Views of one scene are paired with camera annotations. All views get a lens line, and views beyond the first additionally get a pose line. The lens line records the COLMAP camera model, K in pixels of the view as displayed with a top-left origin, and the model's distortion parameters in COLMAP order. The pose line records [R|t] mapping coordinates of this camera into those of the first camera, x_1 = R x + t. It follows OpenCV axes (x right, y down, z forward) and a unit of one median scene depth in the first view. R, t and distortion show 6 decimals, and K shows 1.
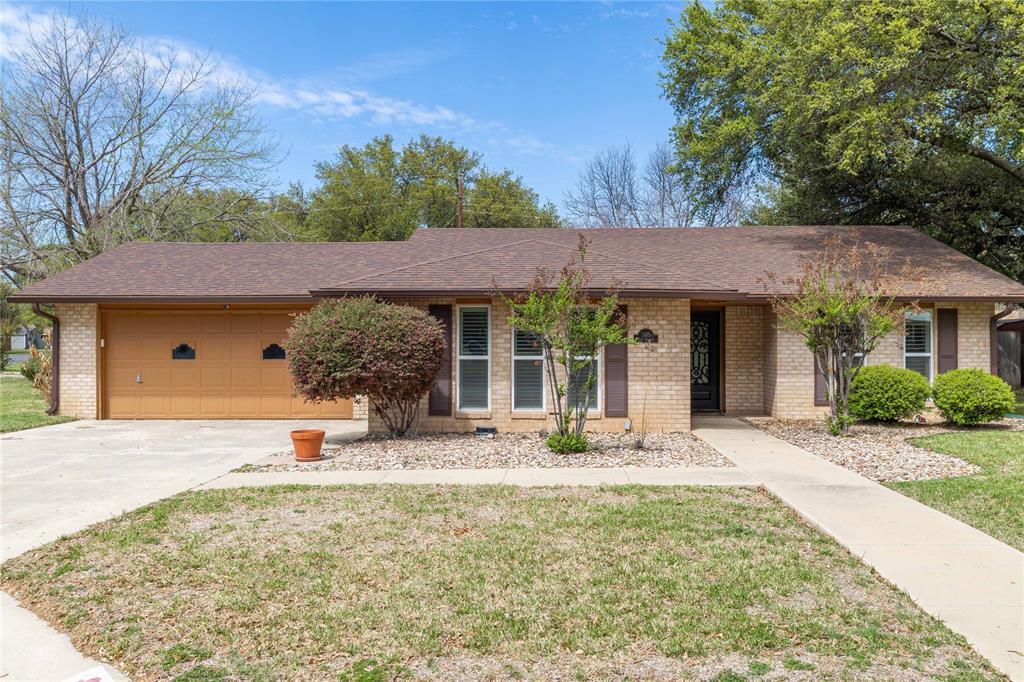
lens RADIAL K [[857.1, 0, 513.4], [0, 857.1, 329.7], [0, 0, 1]] dist [-0.009766, 0.004764]
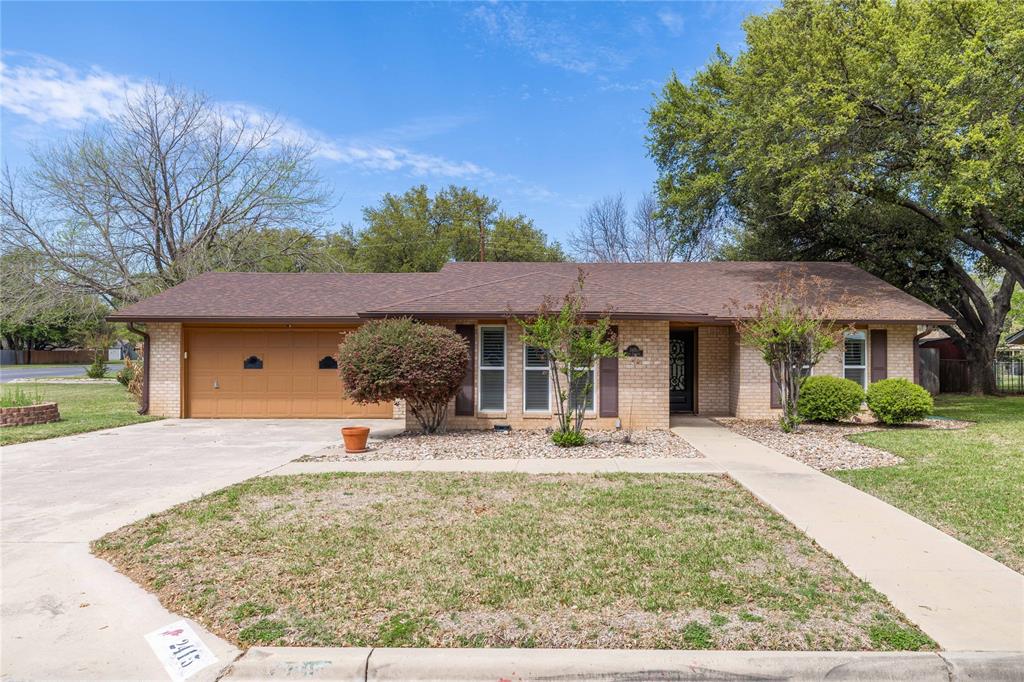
lens RADIAL K [[703.4, 0, 537.2], [0, 703.4, 342.3], [0, 0, 1]] dist [0.003349, -0.002490]
pose [[0.999867, 0.003890, 0.015826, 0.001773], [-0.003823, 0.999984, -0.004287, -0.000434], [-0.015843, 0.004226, 0.999866, -0.004834]]
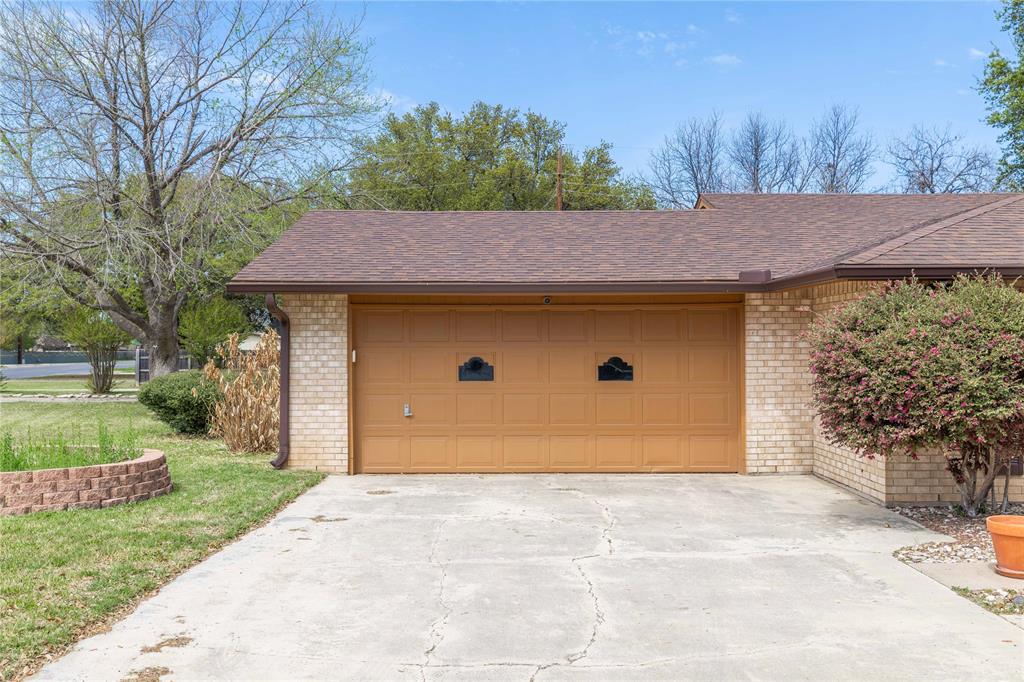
lens RADIAL K [[972.9, 0, 512.0], [0, 972.9, 341.0], [0, 0, 1]] dist [-0.000554, 0.000224]
pose [[0.999867, -0.000817, 0.016264, -0.369812], [0.000790, 0.999998, 0.001679, 0.002840], [-0.016265, -0.001666, 0.999866, 0.260144]]
